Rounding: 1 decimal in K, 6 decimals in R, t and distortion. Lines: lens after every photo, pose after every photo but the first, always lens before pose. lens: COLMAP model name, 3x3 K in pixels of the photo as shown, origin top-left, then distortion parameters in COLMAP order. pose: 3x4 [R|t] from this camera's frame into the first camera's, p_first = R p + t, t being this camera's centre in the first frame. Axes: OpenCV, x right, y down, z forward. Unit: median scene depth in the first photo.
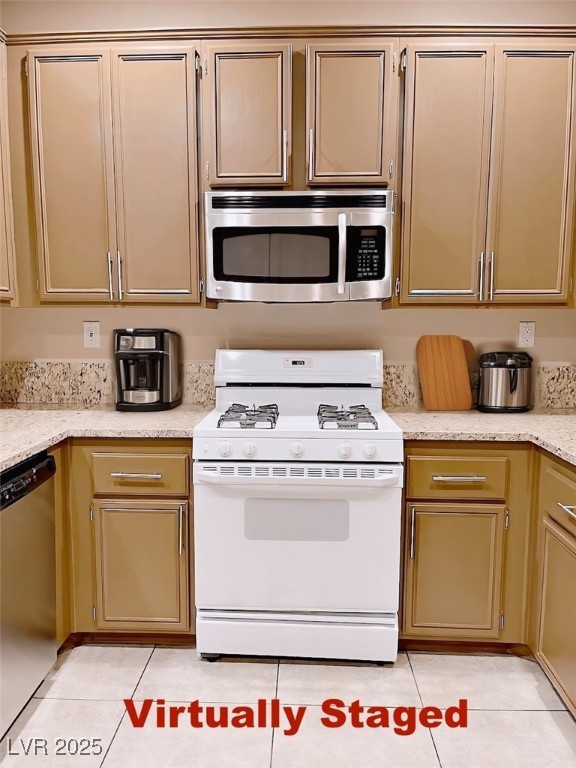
lens RADIAL K [[589.7, 0, 305.1], [0, 589.7, 389.1], [0, 0, 1]] dist [0.060951, -0.070214]
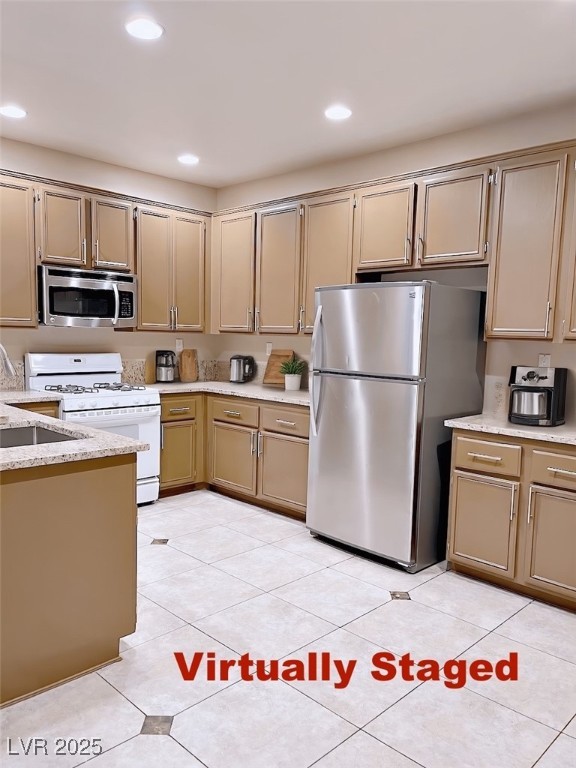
lens RADIAL K [[589.7, 0, 295.1], [0, 589.7, 377.9], [0, 0, 1]] dist [0.060951, -0.070214]
pose [[0.664648, -0.041211, 0.746019, -1.031854], [0.068307, 0.997648, -0.005745, 0.069230], [-0.744028, 0.054777, 0.665900, -0.755945]]
